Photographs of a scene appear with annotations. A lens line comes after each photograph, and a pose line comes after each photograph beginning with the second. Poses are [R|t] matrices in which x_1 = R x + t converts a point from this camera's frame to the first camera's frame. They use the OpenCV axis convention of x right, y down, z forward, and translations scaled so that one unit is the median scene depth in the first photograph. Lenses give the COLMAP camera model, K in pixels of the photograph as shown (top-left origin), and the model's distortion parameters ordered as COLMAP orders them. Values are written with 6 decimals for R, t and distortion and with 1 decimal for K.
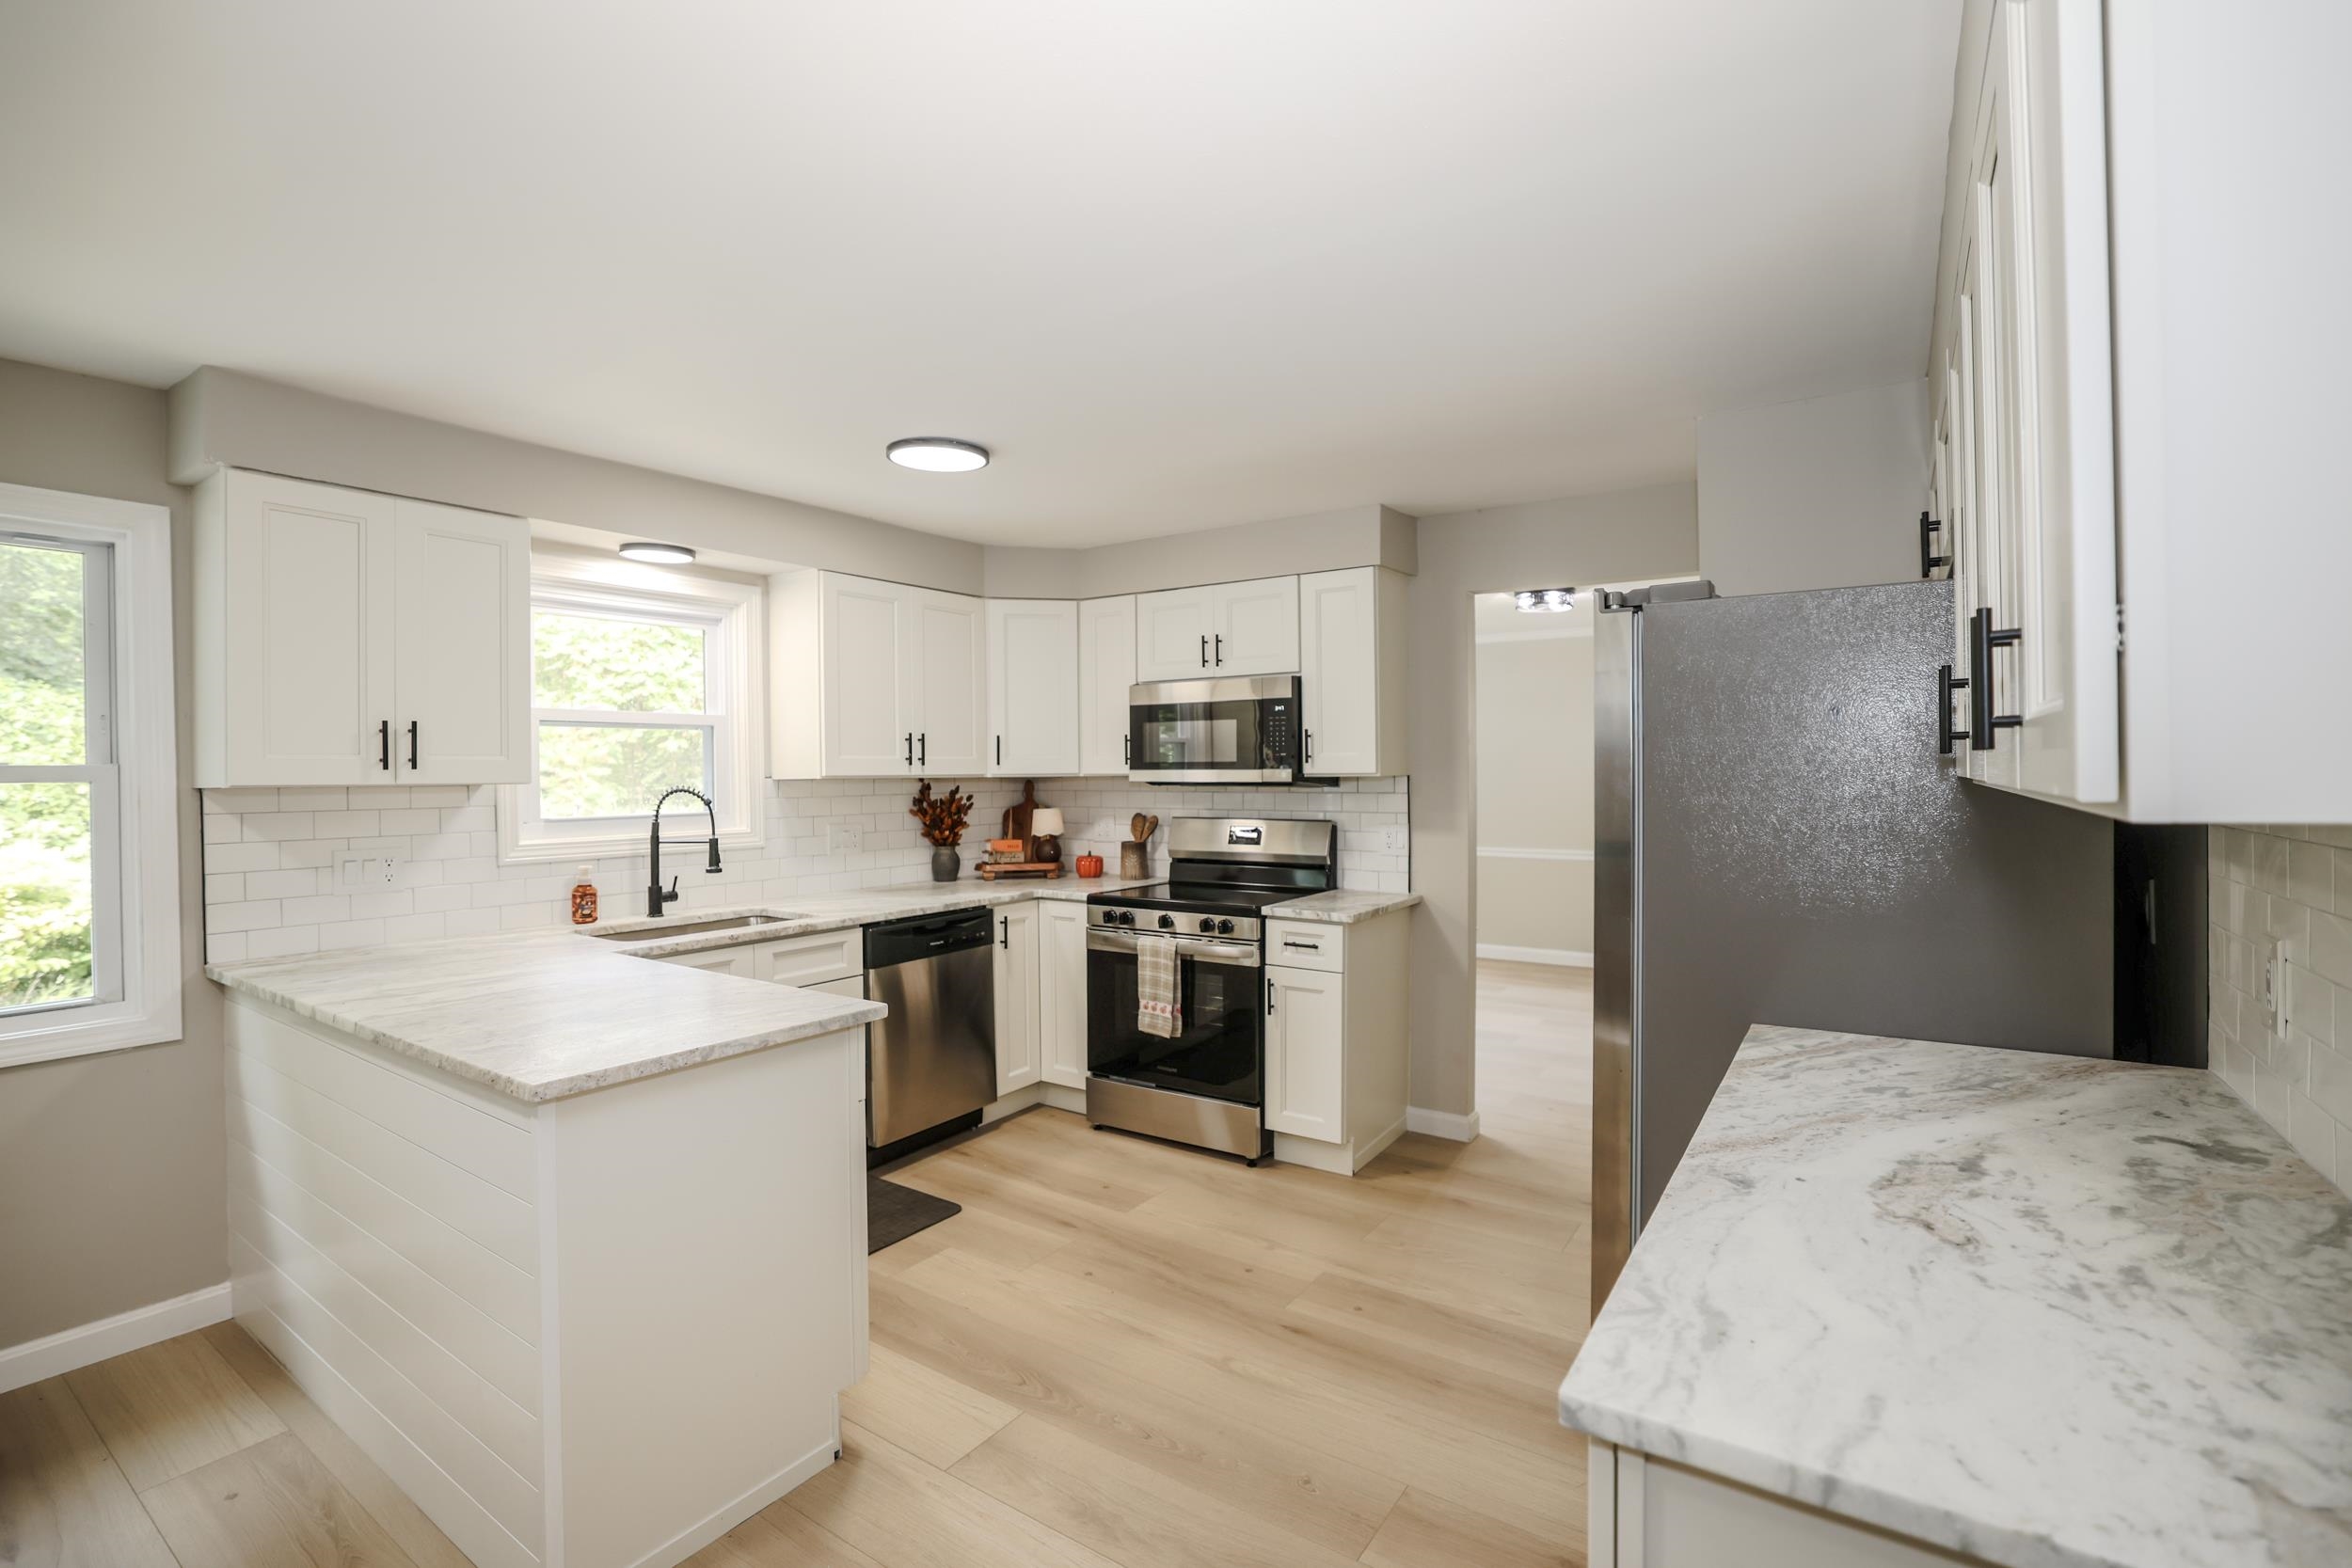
lens RADIAL K [[1067.3, 0, 1179.0], [0, 1067.3, 773.5], [0, 0, 1]] dist [-0.053177, 0.024980]
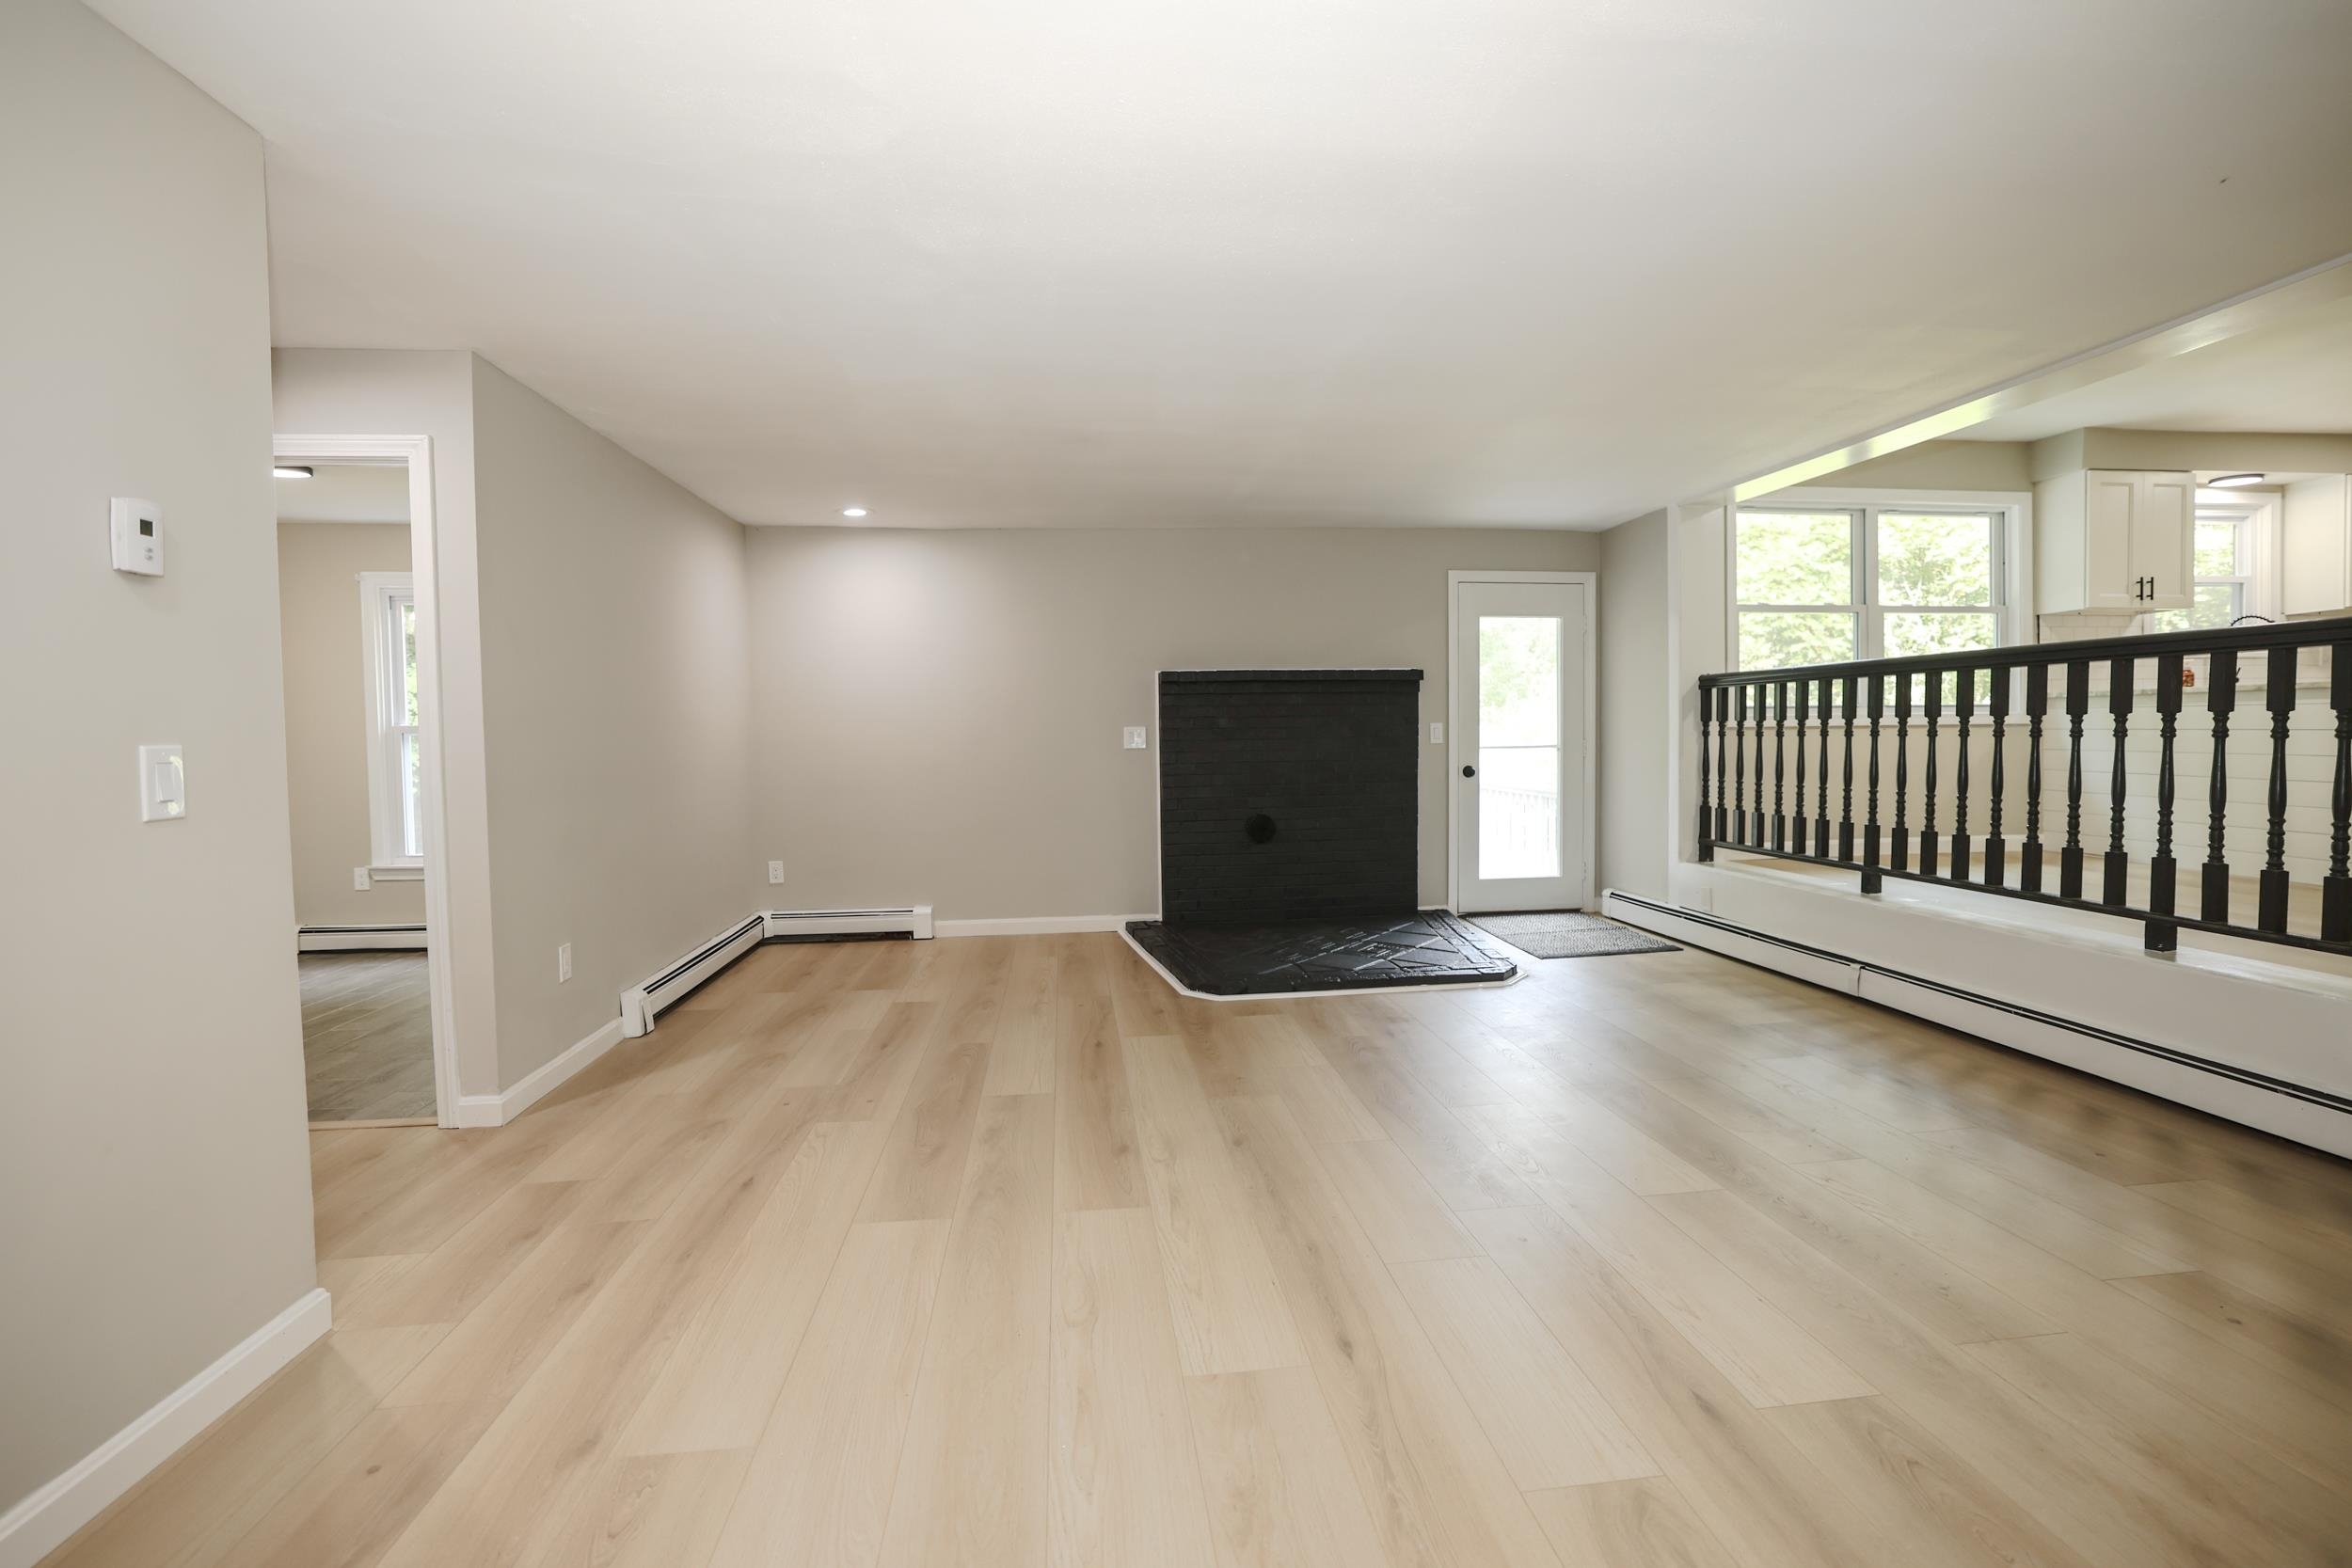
lens RADIAL K [[1038.0, 0, 1178.1], [0, 1038.0, 774.7], [0, 0, 1]] dist [-0.046485, 0.018706]
pose [[0.654013, 0.034811, -0.755682, -0.327336], [0.006615, 0.998639, 0.051728, 0.157268], [0.756455, -0.038830, 0.652892, -1.259569]]
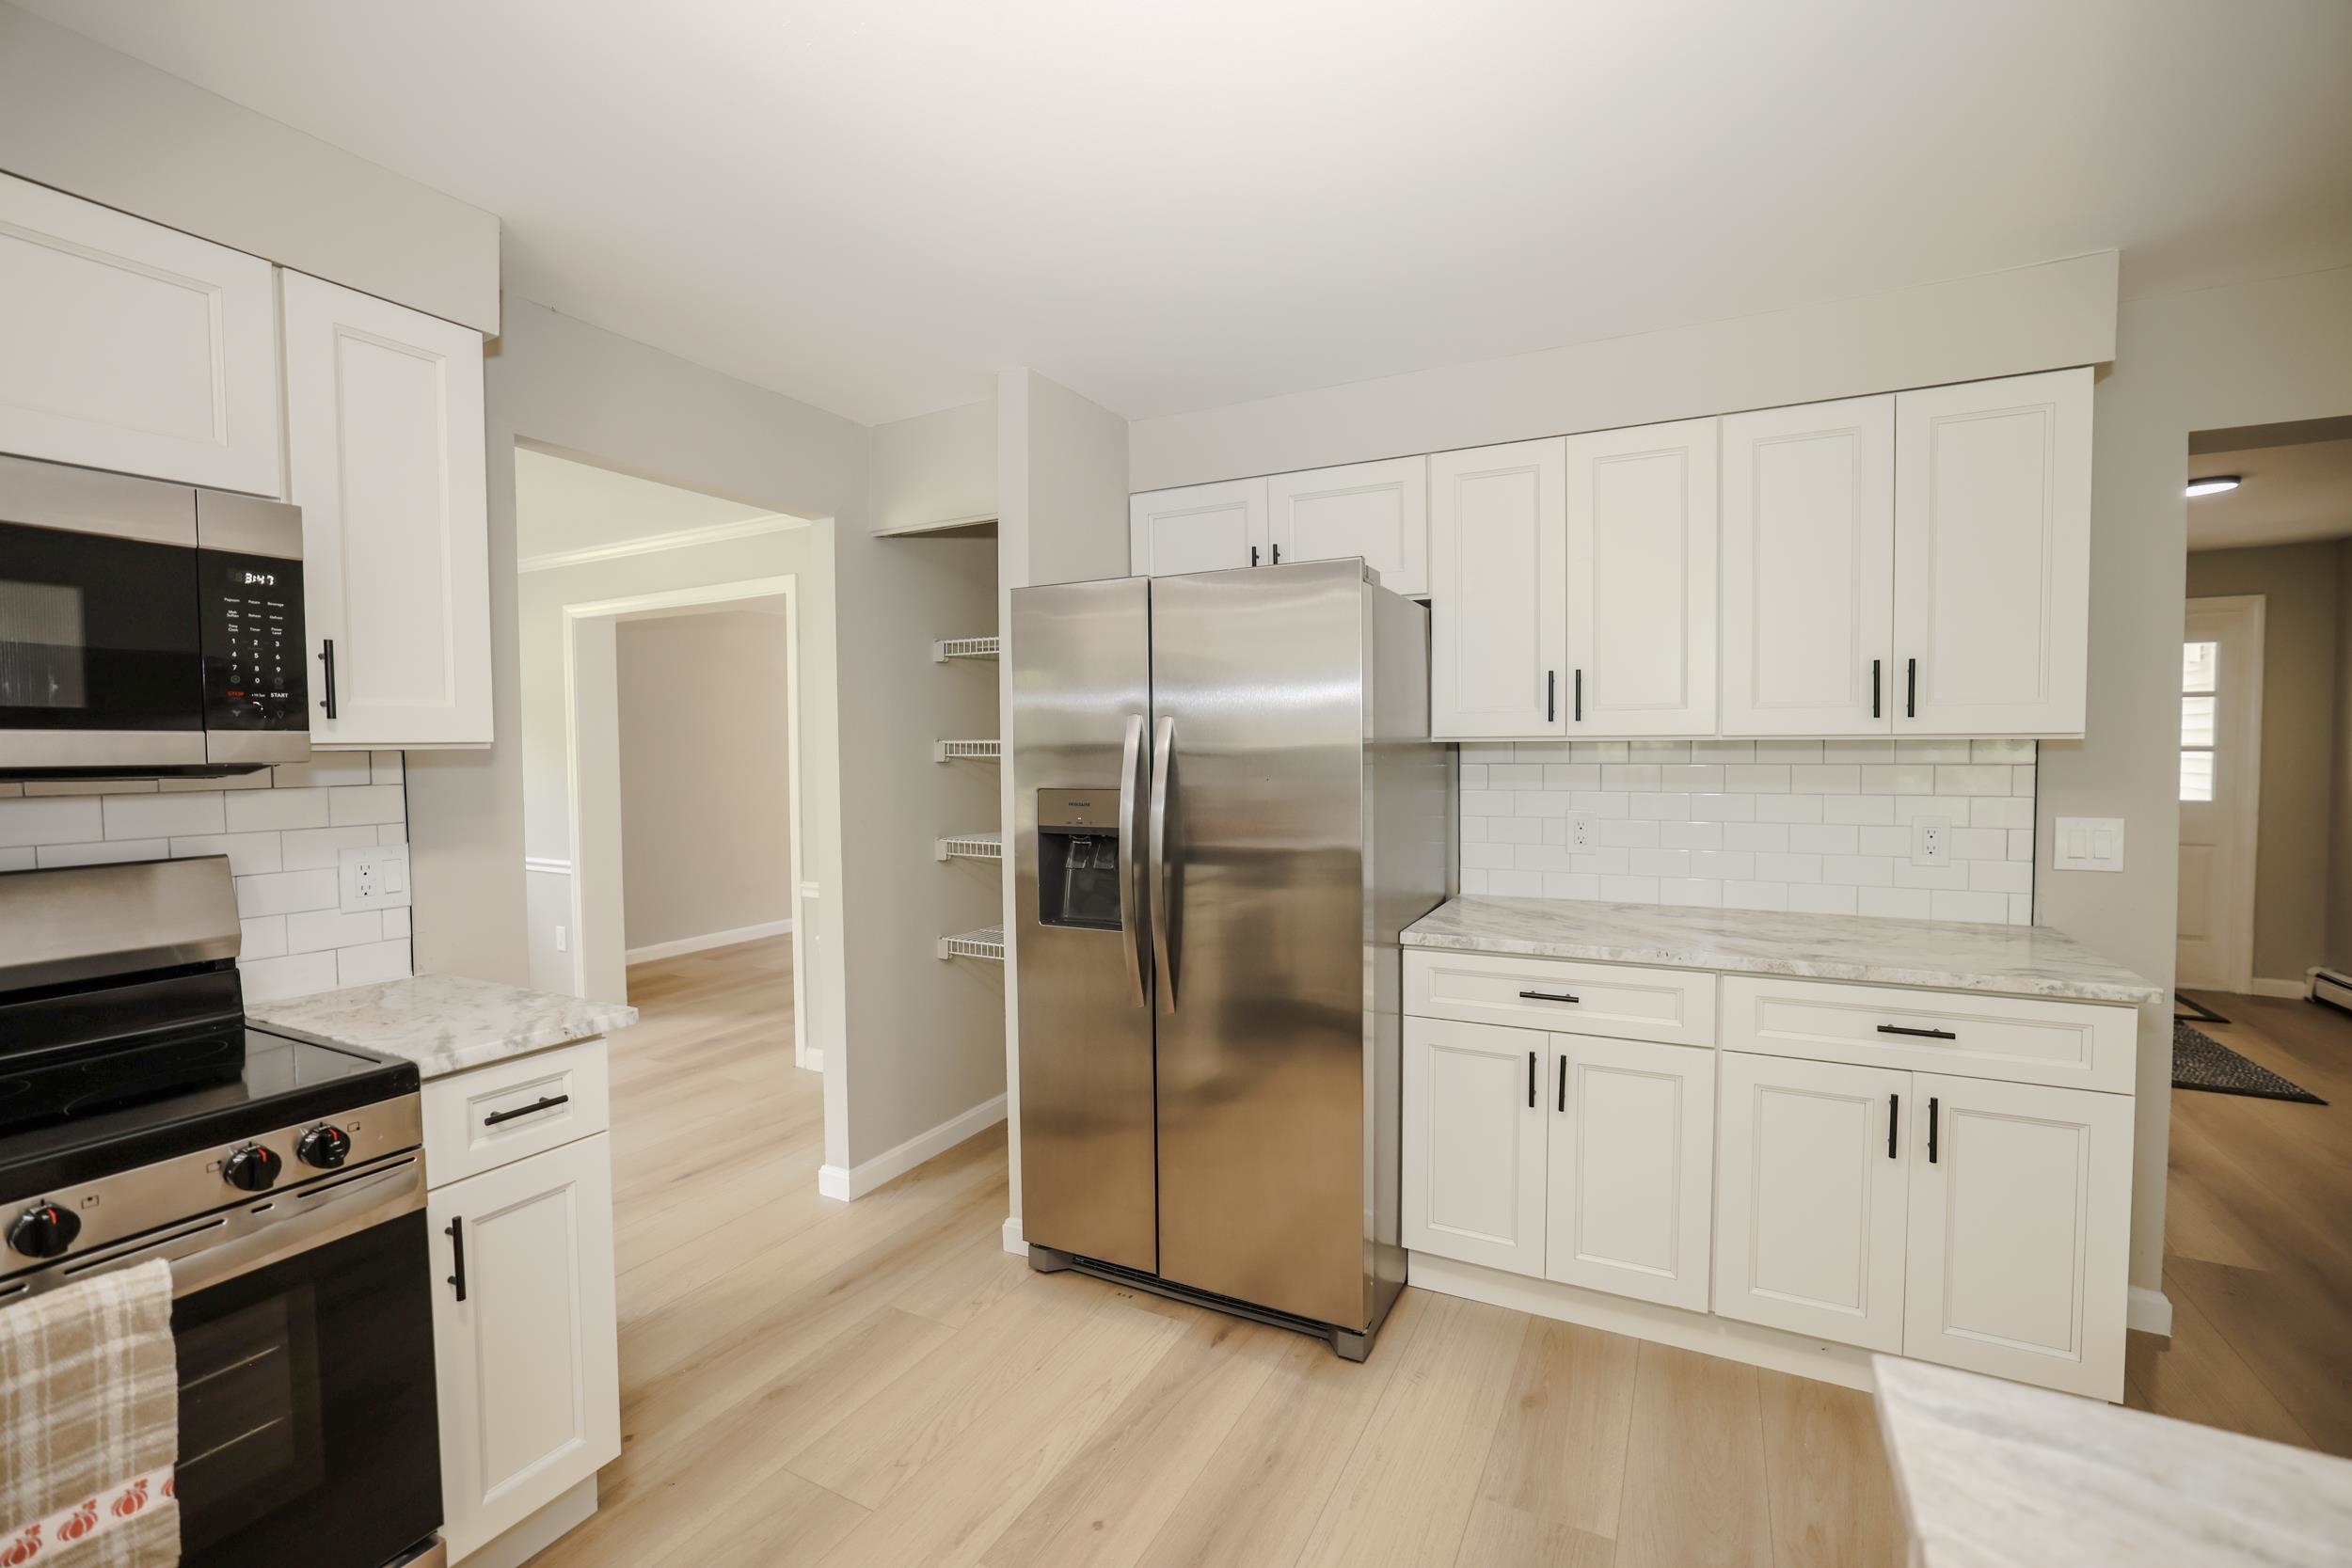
lens RADIAL K [[1005.6, 0, 1176.0], [0, 1005.6, 784.0], [0, 0, 1]] dist [-0.047854, 0.015151]
pose [[-0.112524, -0.028445, 0.993242, -0.314786], [0.013656, 0.999451, 0.030170, 0.009430], [-0.993555, 0.016958, -0.112074, 0.709423]]
